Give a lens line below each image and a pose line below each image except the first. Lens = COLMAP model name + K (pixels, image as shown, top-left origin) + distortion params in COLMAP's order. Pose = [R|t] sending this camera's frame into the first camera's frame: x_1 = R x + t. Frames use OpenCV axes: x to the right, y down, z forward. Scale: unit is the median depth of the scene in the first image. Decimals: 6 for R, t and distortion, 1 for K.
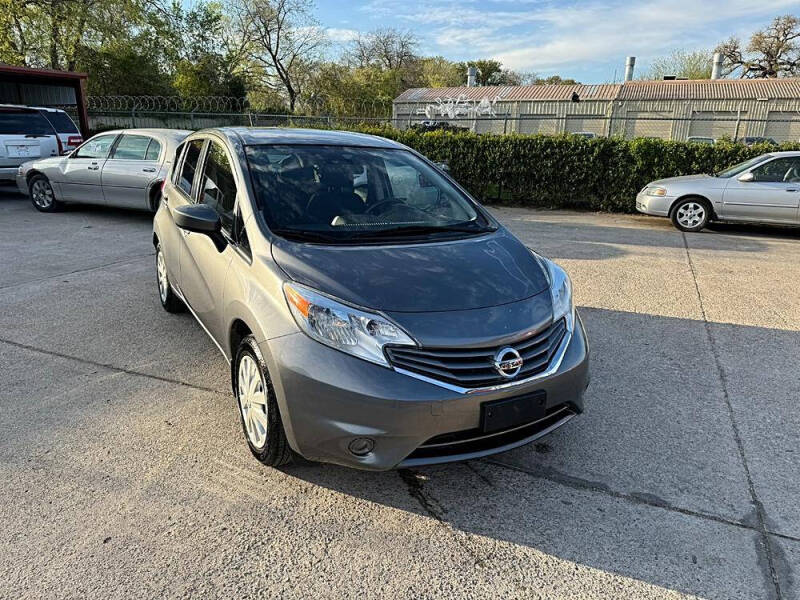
lens RADIAL K [[561.9, 0, 393.1], [0, 561.9, 300.8], [0, 0, 1]] dist [0.037593, -0.046482]
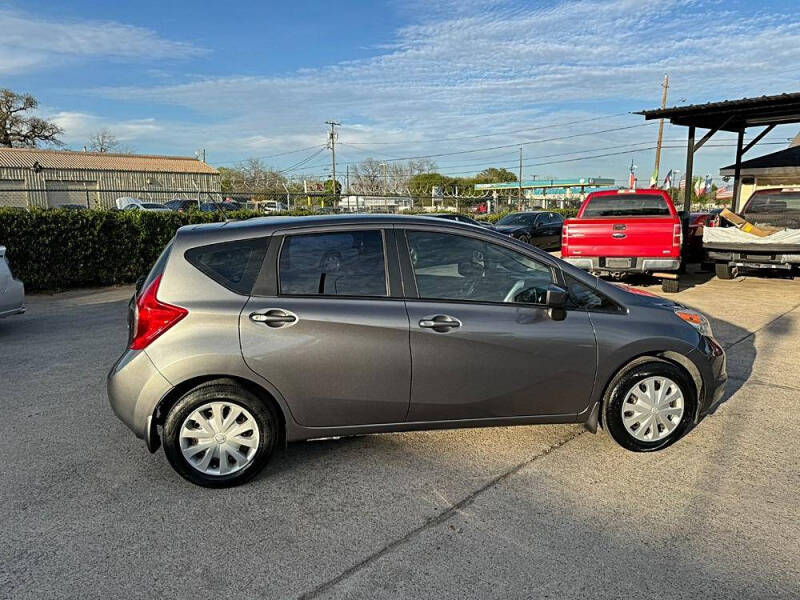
lens RADIAL K [[561.9, 0, 401.0], [0, 561.9, 318.4], [0, 0, 1]] dist [0.037593, -0.046482]
pose [[0.332828, -0.207913, 0.919782, -0.450963], [0.281824, 0.952743, 0.113384, -0.093412], [-0.899889, 0.221480, 0.375694, 0.261215]]
